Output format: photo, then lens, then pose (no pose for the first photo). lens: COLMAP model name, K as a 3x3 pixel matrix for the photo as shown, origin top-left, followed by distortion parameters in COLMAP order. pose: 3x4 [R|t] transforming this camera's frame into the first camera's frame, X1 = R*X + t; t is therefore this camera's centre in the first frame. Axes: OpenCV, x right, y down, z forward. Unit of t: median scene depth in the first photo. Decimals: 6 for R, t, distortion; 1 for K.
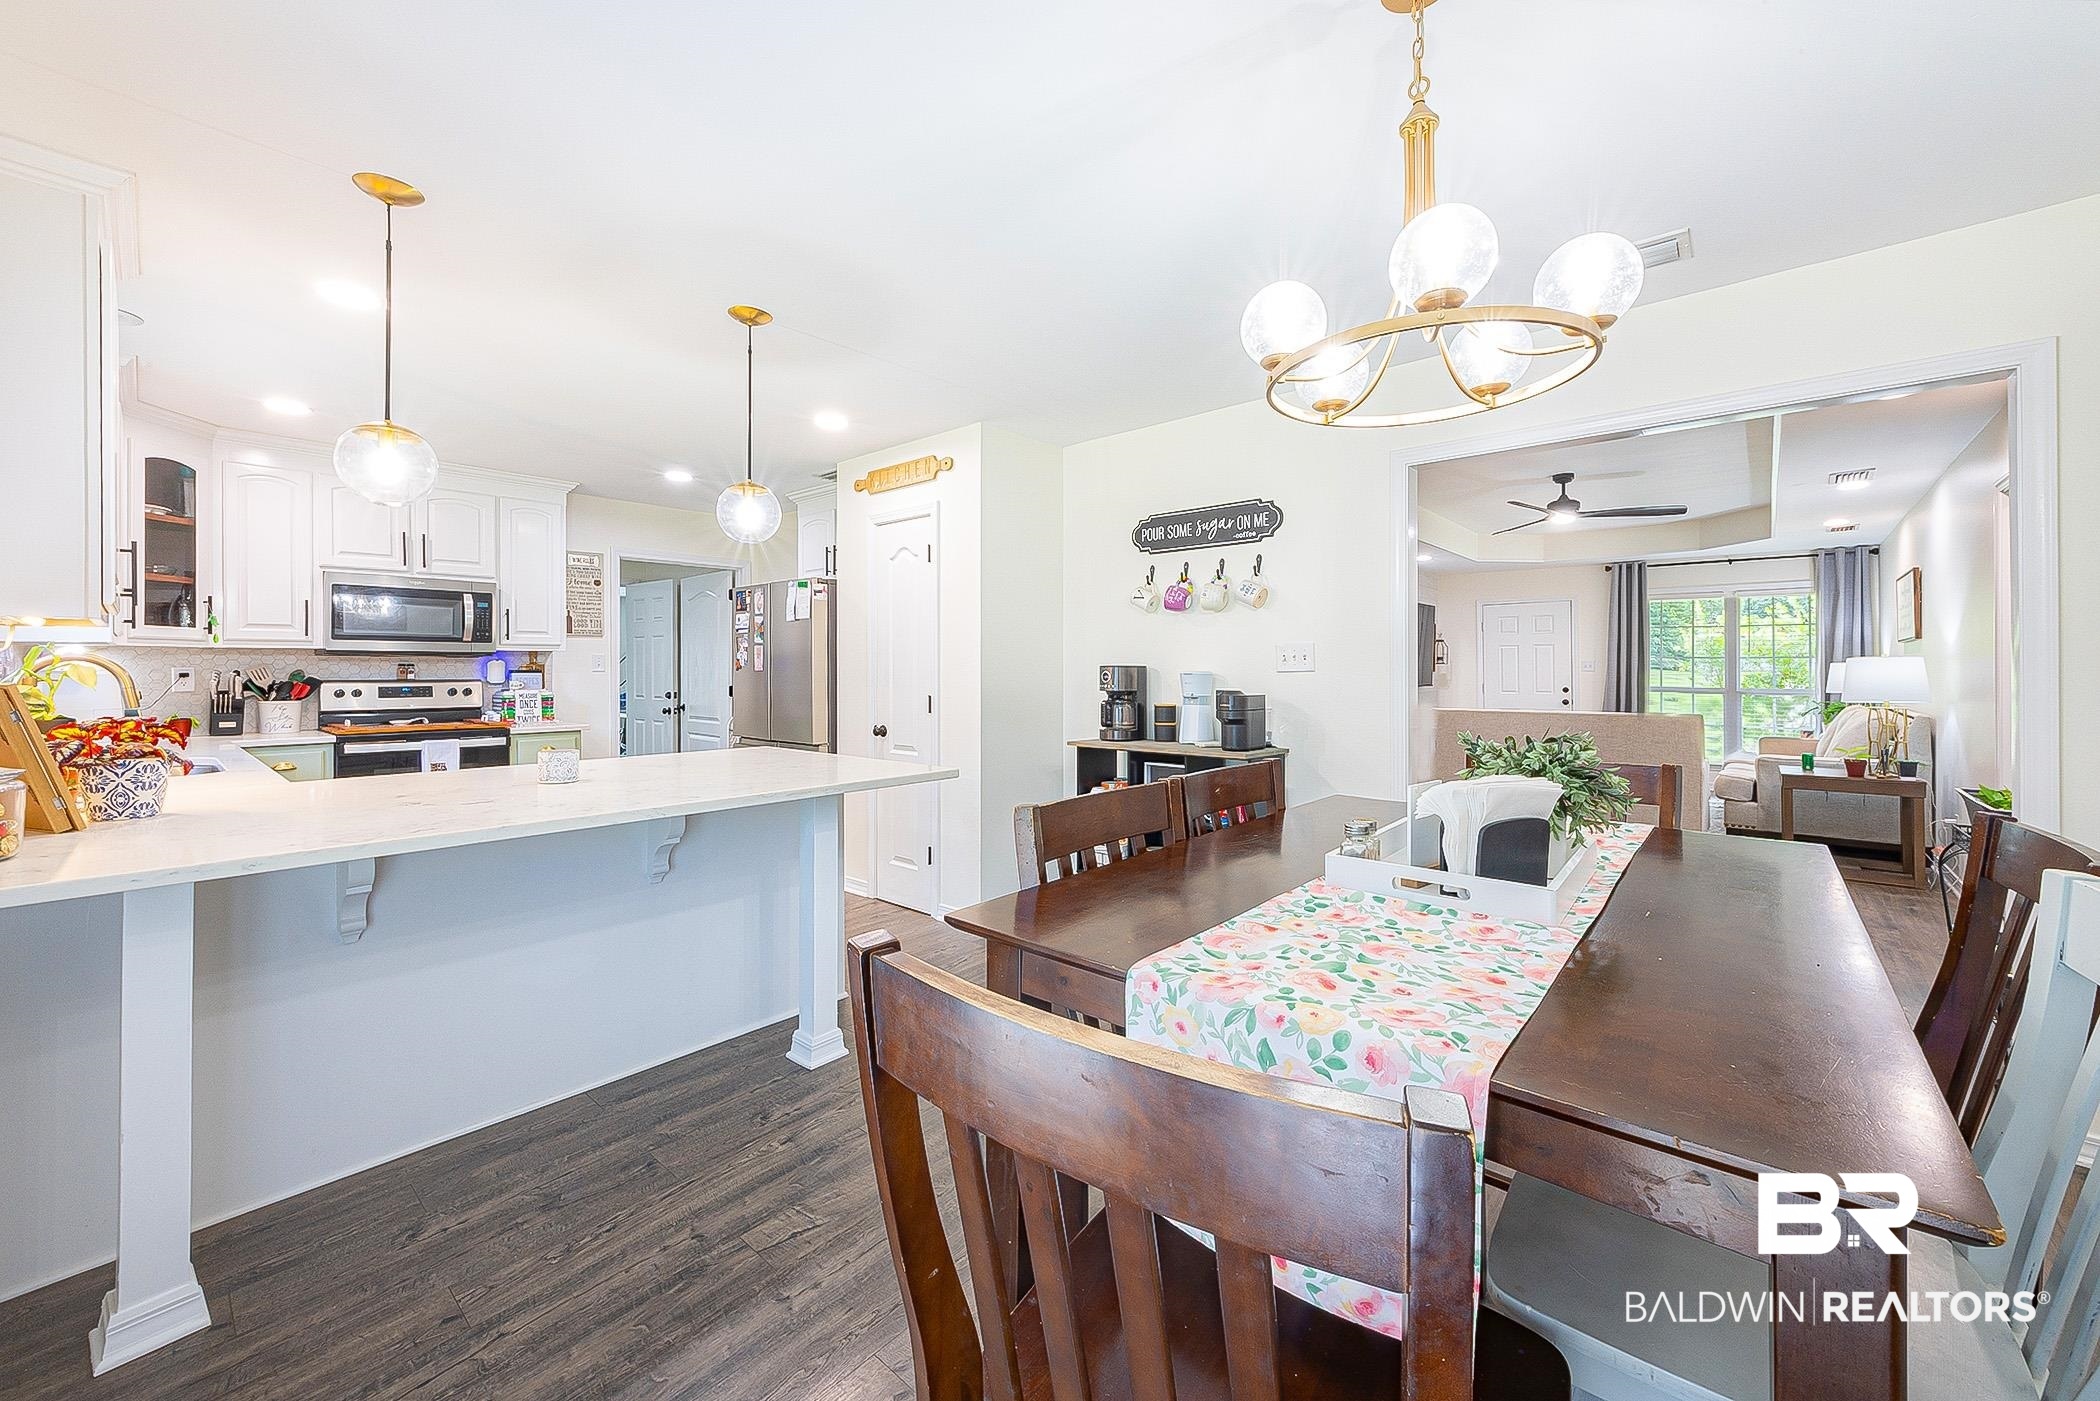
lens RADIAL K [[812.0, 0, 1048.9], [0, 812.0, 644.4], [0, 0, 1]] dist [-0.000964, -0.000105]
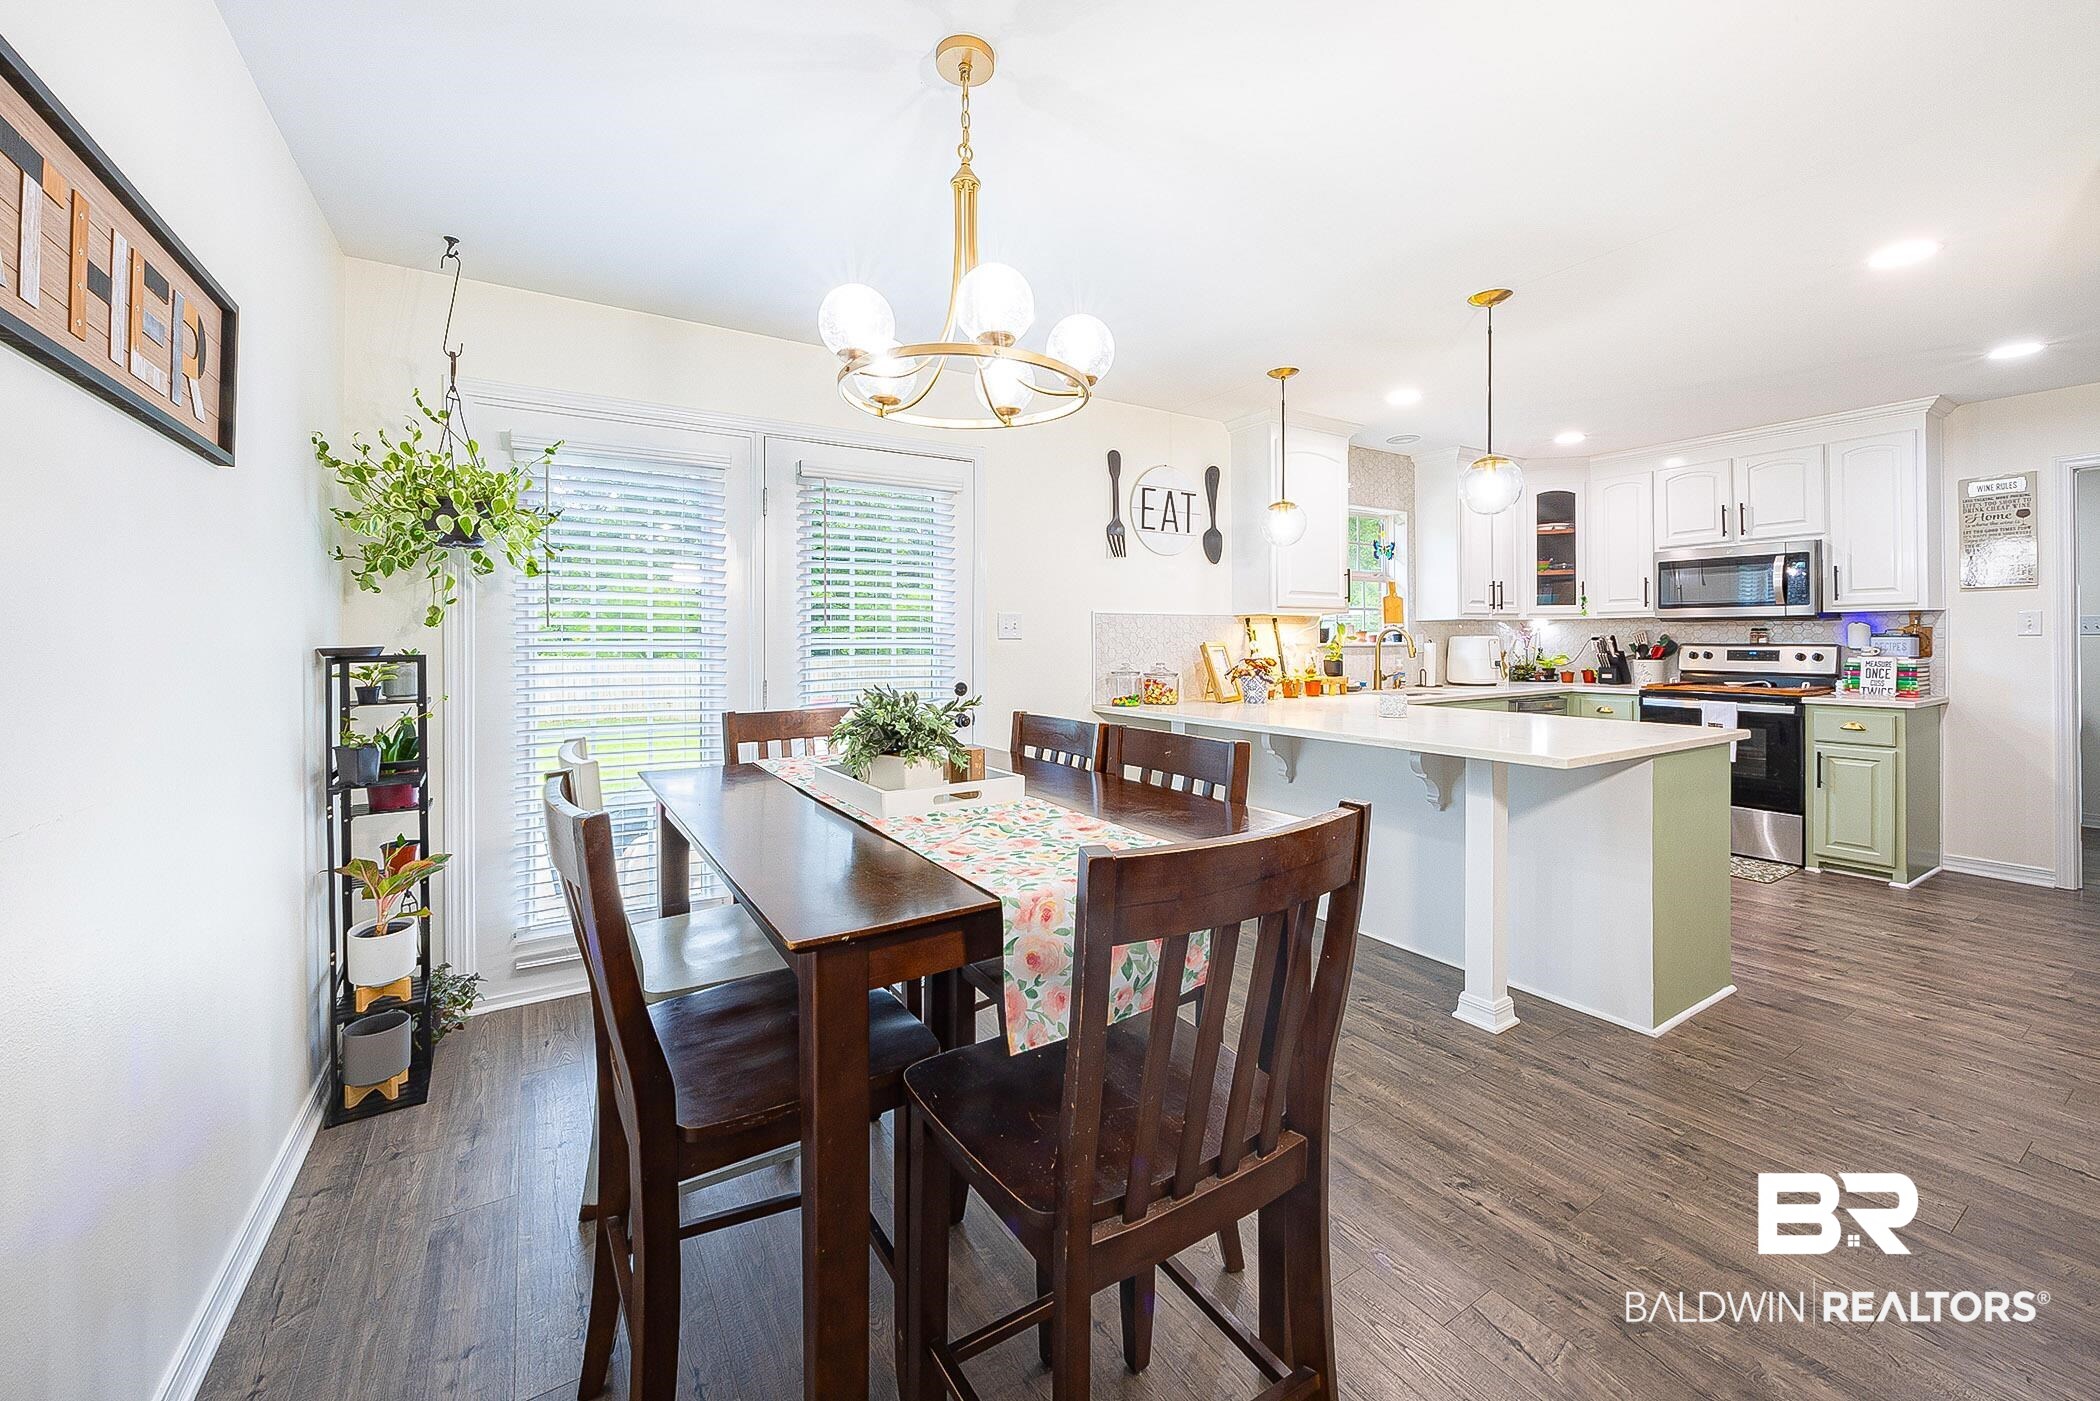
lens RADIAL K [[812.0, 0, 1048.9], [0, 812.0, 644.4], [0, 0, 1]] dist [-0.000964, -0.000105]
pose [[-0.284364, 0.008999, -0.958674, 0.462872], [0.034884, 0.999391, -0.000966, 0.014111], [0.958082, -0.033717, -0.284504, 0.436178]]
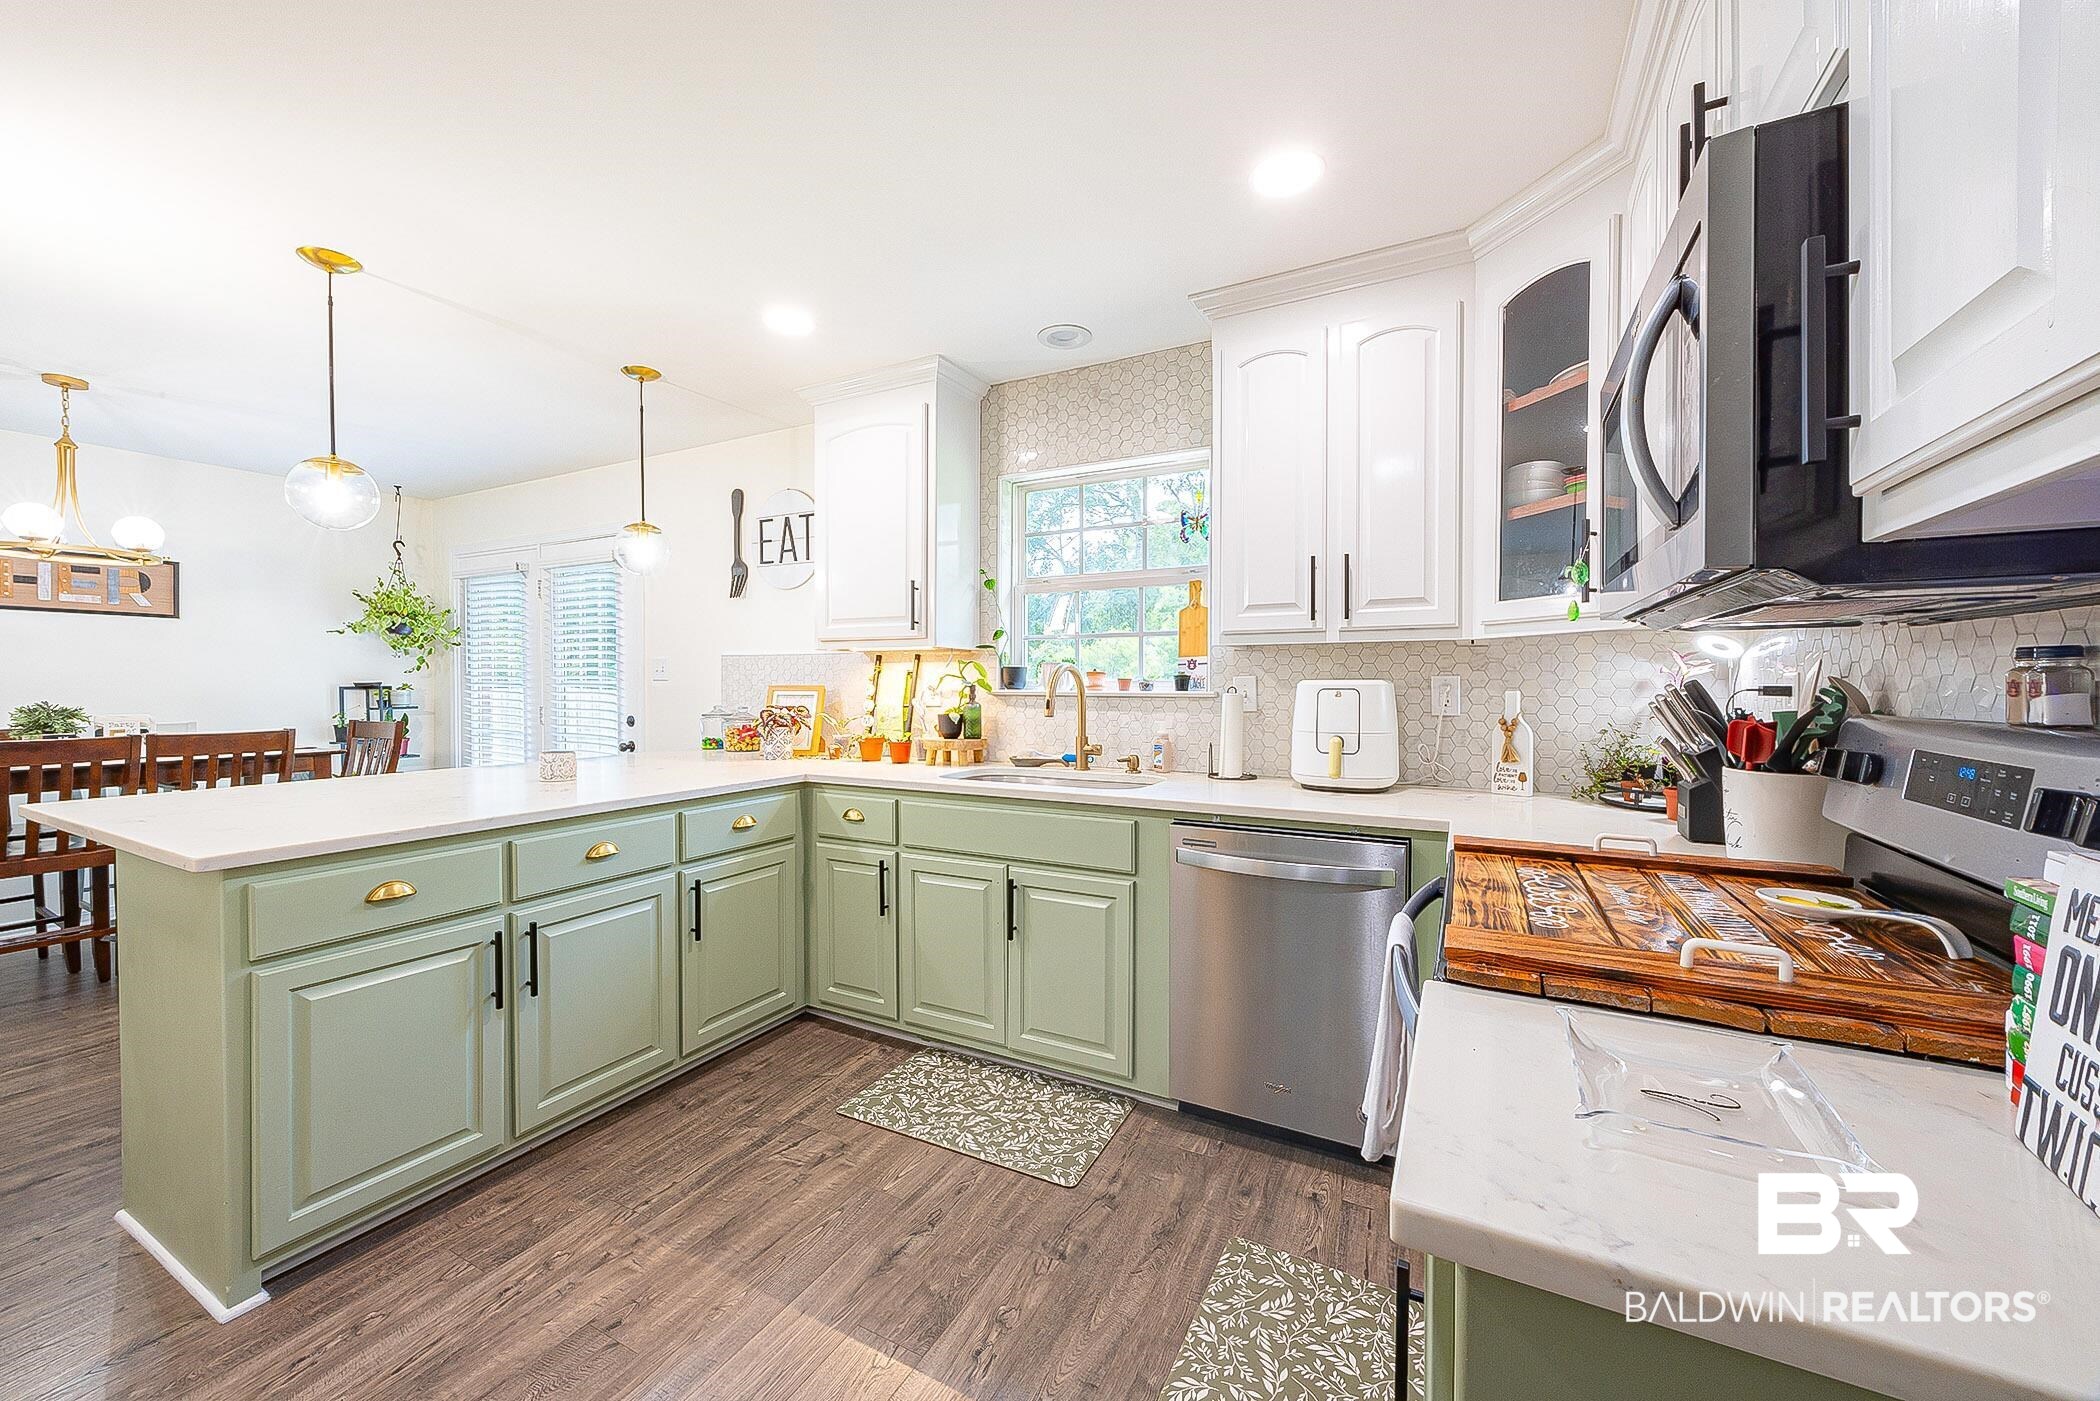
lens RADIAL K [[789.5, 0, 1050.0], [0, 789.5, 700.5], [0, 0, 1]] dist [-0.001289, -0.000159]
pose [[-0.973005, 0.004685, -0.230737, -0.529096], [0.006278, 0.999961, -0.006171, 0.037471], [0.230699, -0.007453, -0.972997, 1.150779]]
